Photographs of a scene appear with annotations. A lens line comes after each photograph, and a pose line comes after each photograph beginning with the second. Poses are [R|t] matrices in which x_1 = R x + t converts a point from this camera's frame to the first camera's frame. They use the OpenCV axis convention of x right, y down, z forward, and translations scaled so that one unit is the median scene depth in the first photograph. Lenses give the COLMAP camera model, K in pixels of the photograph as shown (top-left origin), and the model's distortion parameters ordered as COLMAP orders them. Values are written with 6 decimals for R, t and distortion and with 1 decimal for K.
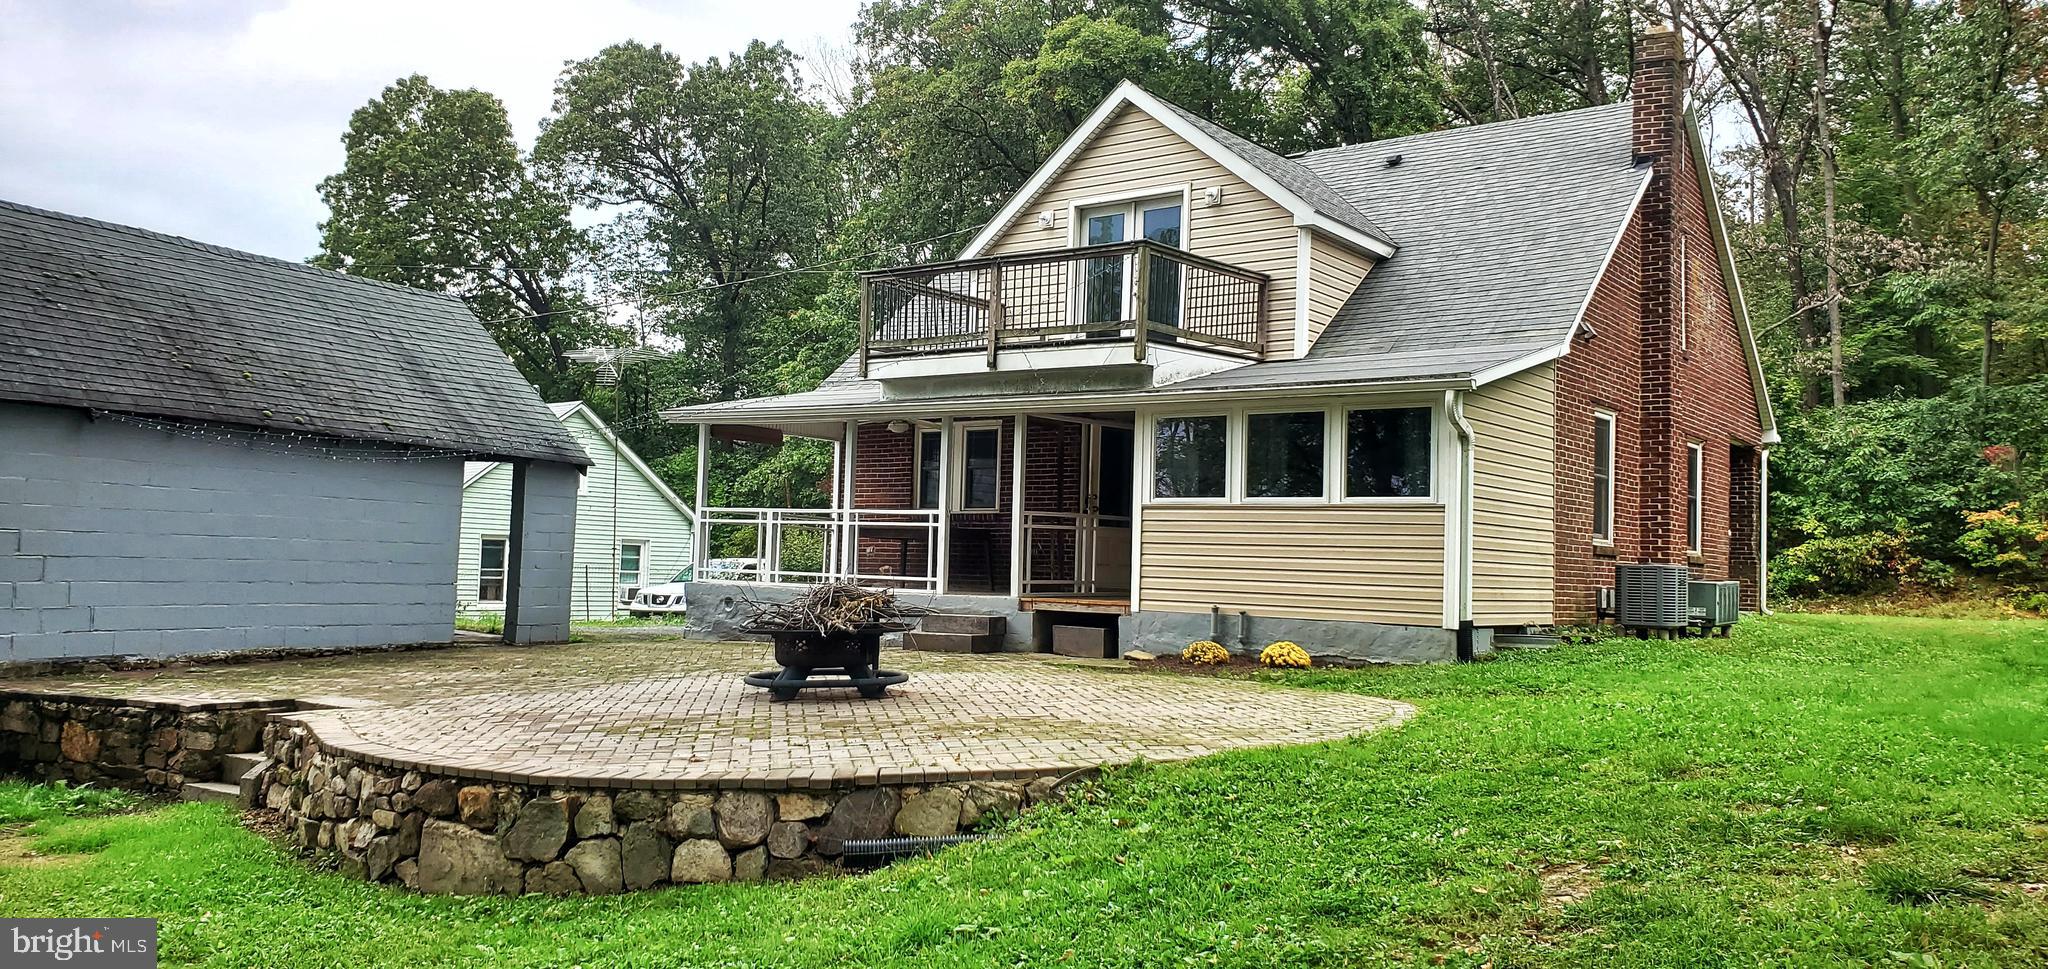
lens RADIAL K [[1570.9, 0, 967.7], [0, 1570.9, 485.7], [0, 0, 1]] dist [0.068150, -0.000854]
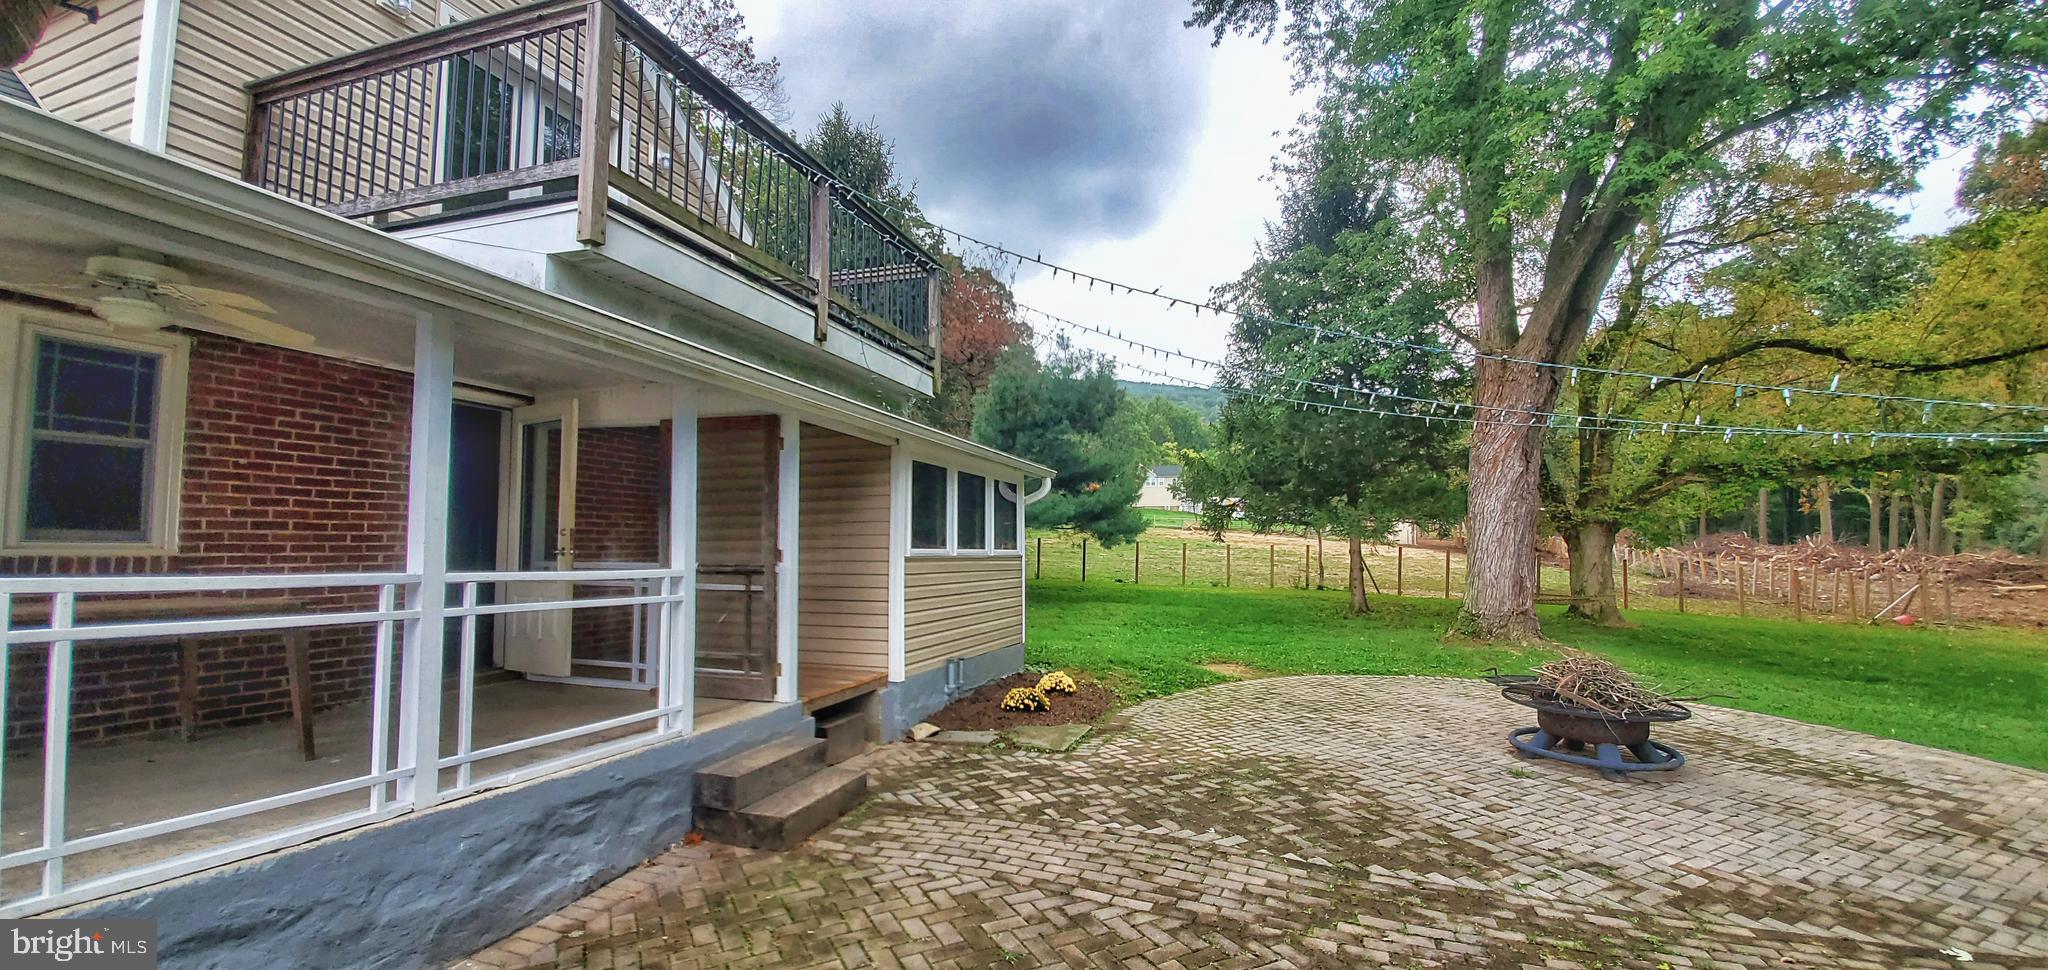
lens RADIAL K [[812.7, 0, 1038.9], [0, 812.7, 493.4], [0, 0, 1]] dist [0.010451, -0.015512]
pose [[-0.348688, 0.040217, 0.936376, -0.329356], [-0.054443, 0.996523, -0.063074, 0.001926], [-0.935656, -0.072973, -0.345286, 1.058827]]
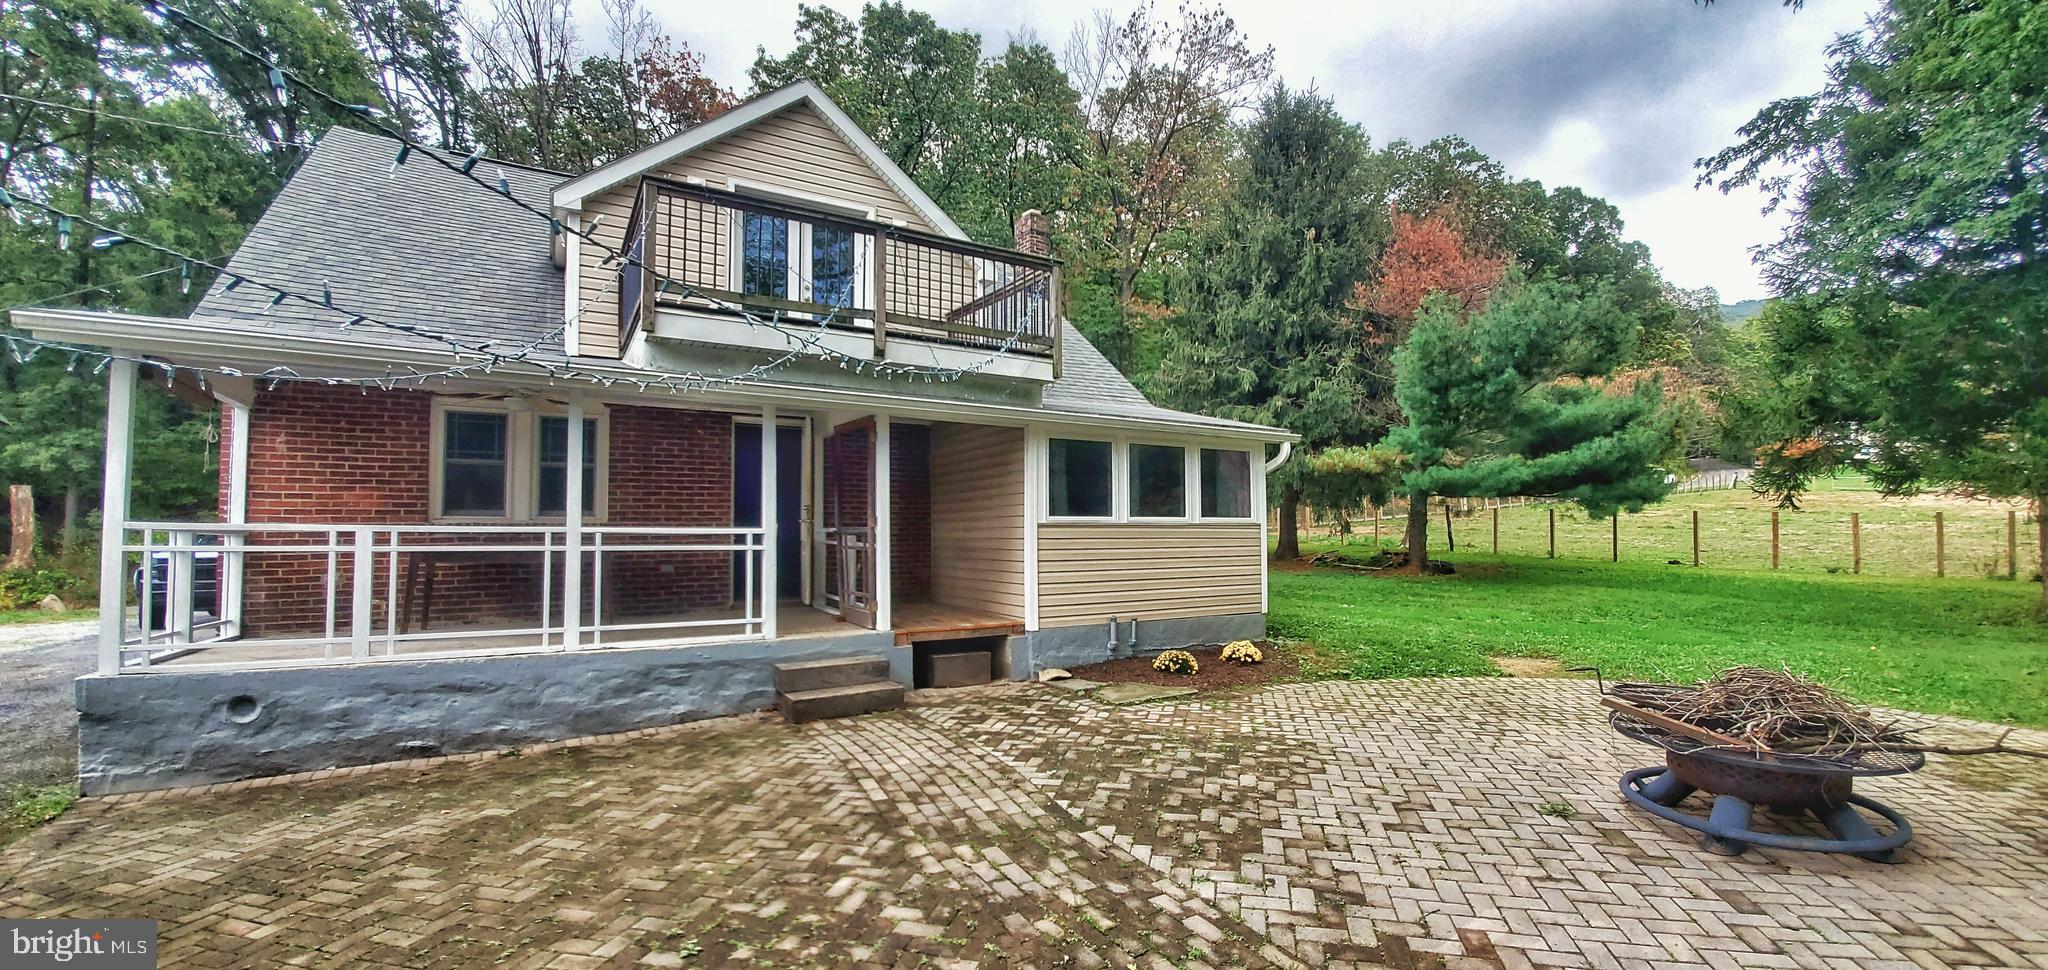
lens RADIAL K [[812.7, 0, 1038.9], [0, 812.7, 493.4], [0, 0, 1]] dist [0.010451, -0.015512]
pose [[0.353904, 0.018077, 0.935107, -0.365203], [-0.032413, 0.999450, -0.007054, -0.002897], [-0.934720, -0.027813, 0.354296, 0.792080]]
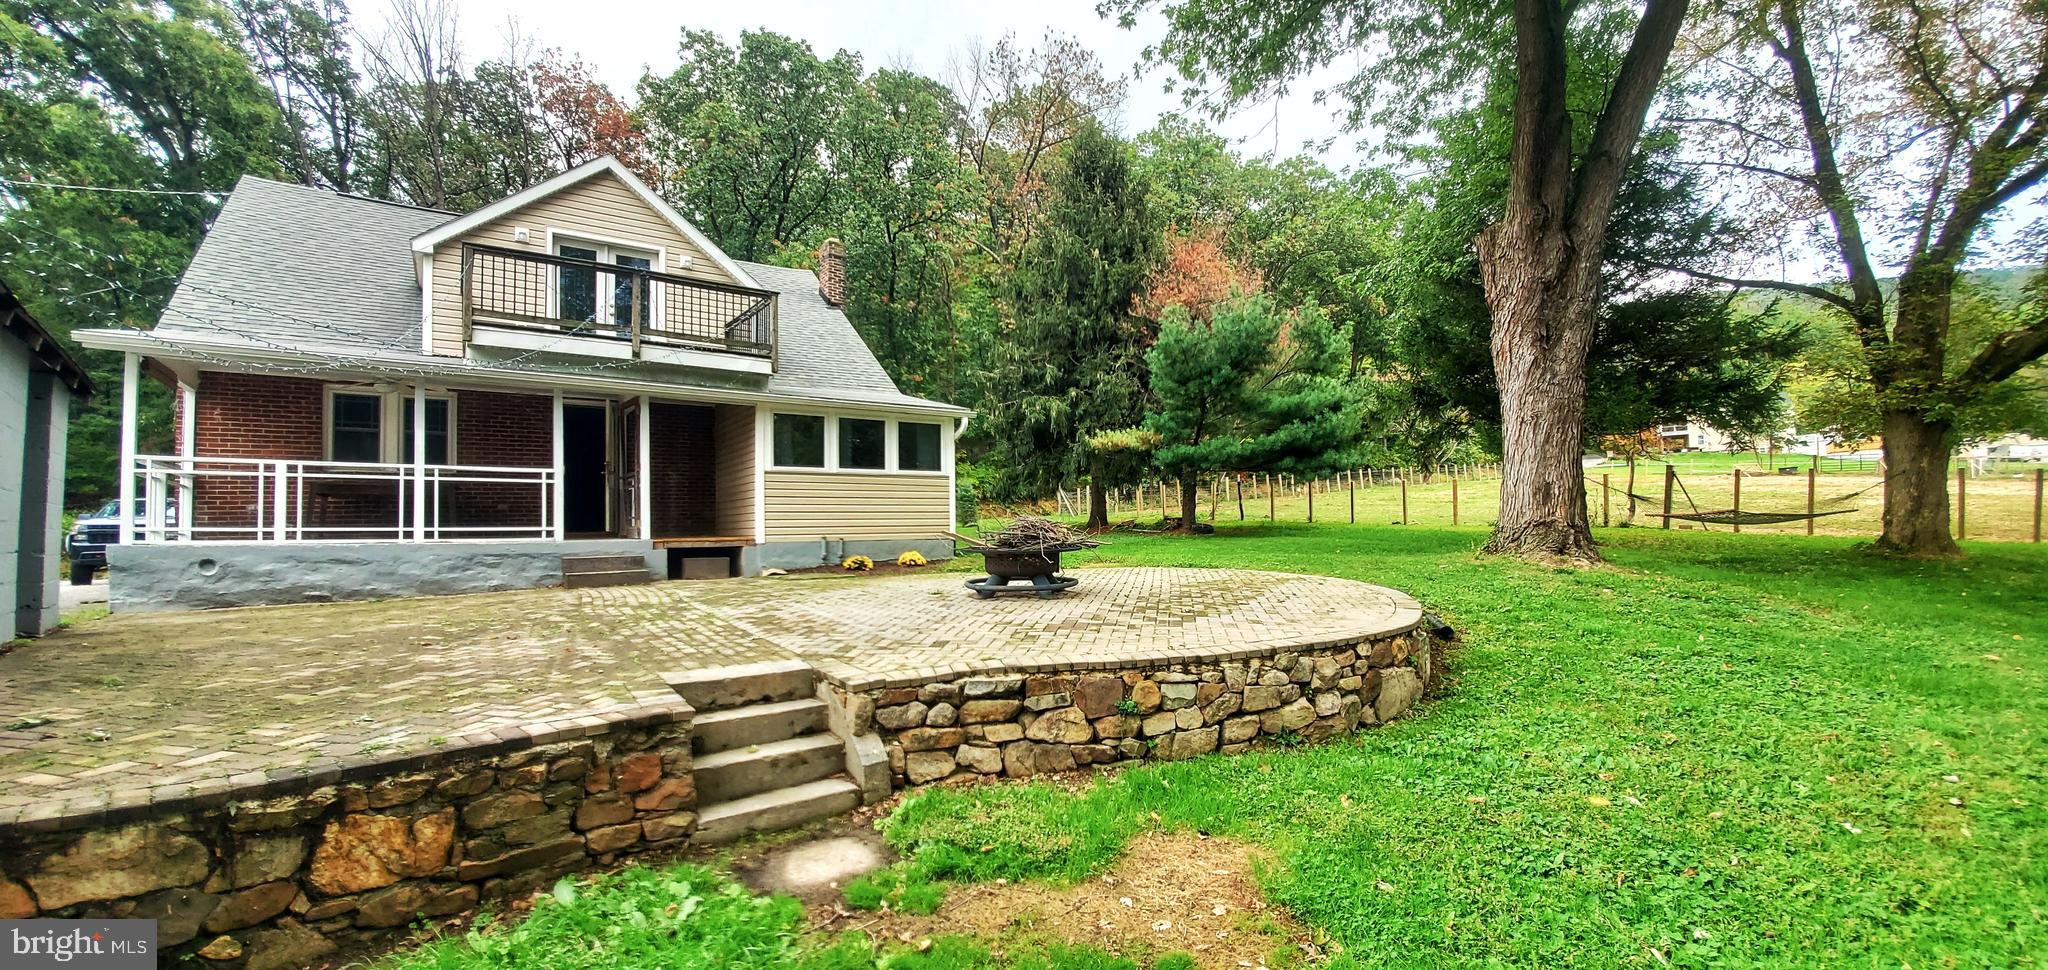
lens RADIAL K [[812.7, 0, 1038.9], [0, 812.7, 493.4], [0, 0, 1]] dist [0.010451, -0.015512]
pose [[0.279802, 0.010046, 0.960005, -0.533836], [-0.022531, 0.999739, -0.003895, 0.030167], [-0.959793, -0.020540, 0.279955, 0.523000]]
